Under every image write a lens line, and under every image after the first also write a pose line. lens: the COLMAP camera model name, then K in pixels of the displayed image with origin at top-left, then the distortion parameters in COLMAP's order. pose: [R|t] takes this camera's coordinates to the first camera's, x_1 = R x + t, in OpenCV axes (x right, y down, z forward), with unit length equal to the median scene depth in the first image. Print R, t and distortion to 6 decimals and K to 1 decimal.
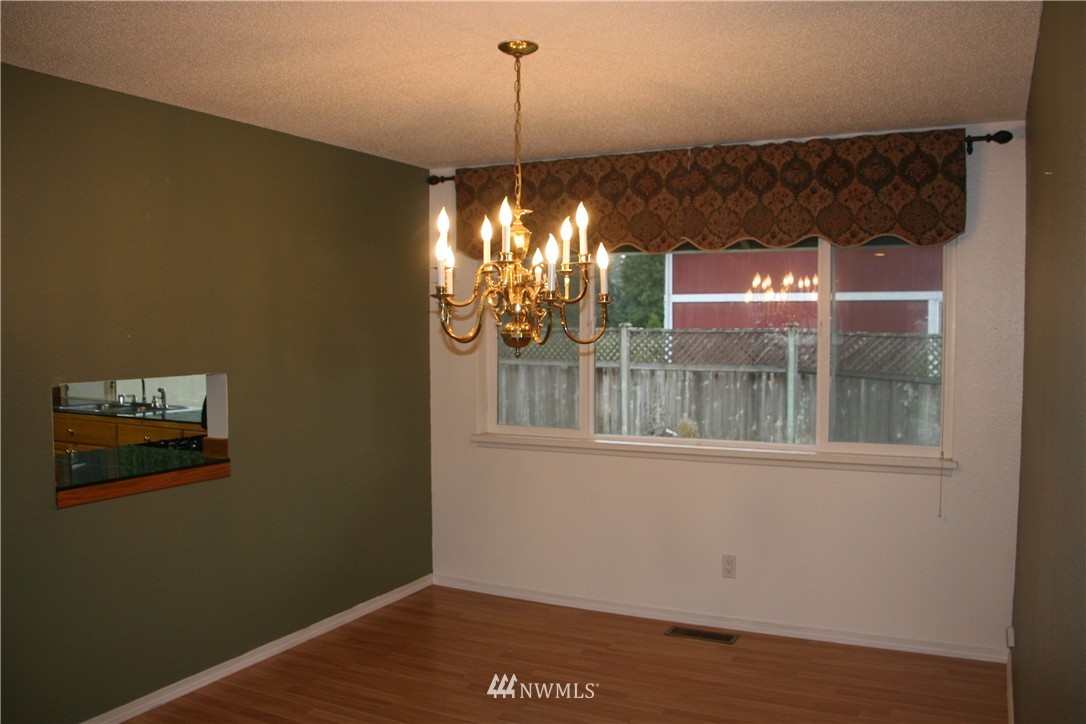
lens RADIAL K [[921.2, 0, 544.1], [0, 921.2, 361.2], [0, 0, 1]] dist [-0.115344, 0.002471]
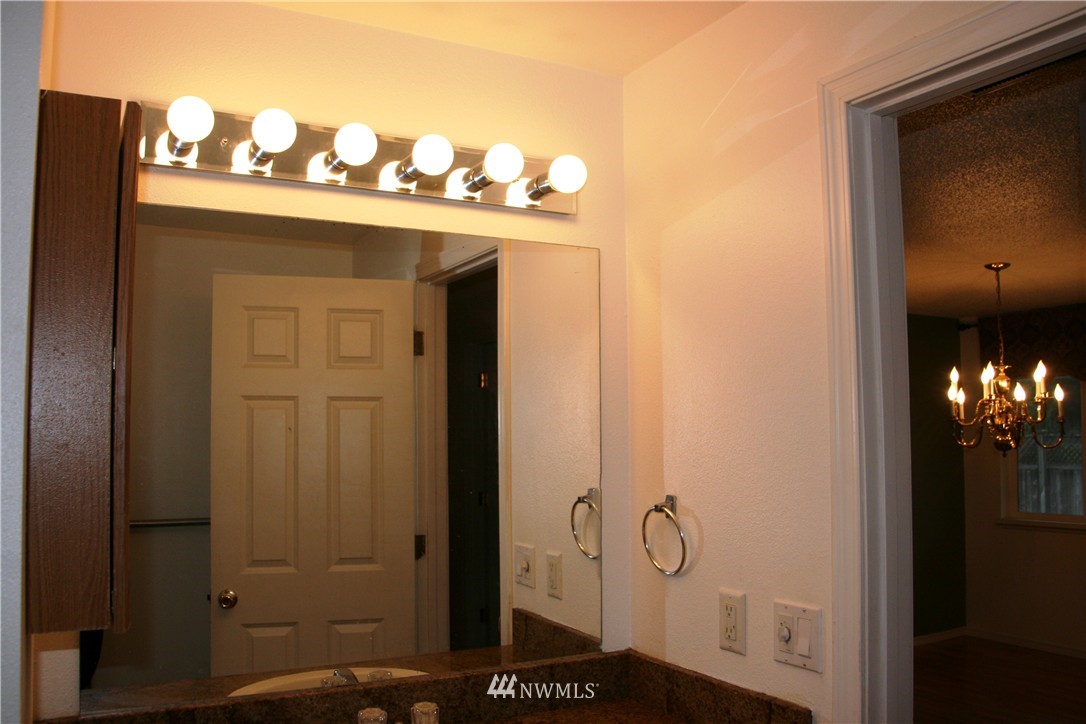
lens RADIAL K [[921.2, 0, 541.7], [0, 921.2, 363.5], [0, 0, 1]] dist [-0.115344, 0.002471]
pose [[0.828468, -0.046439, -0.558108, 0.177934], [-0.017720, 0.993883, -0.109004, 0.017355], [0.559756, 0.100196, 0.822578, -0.746882]]
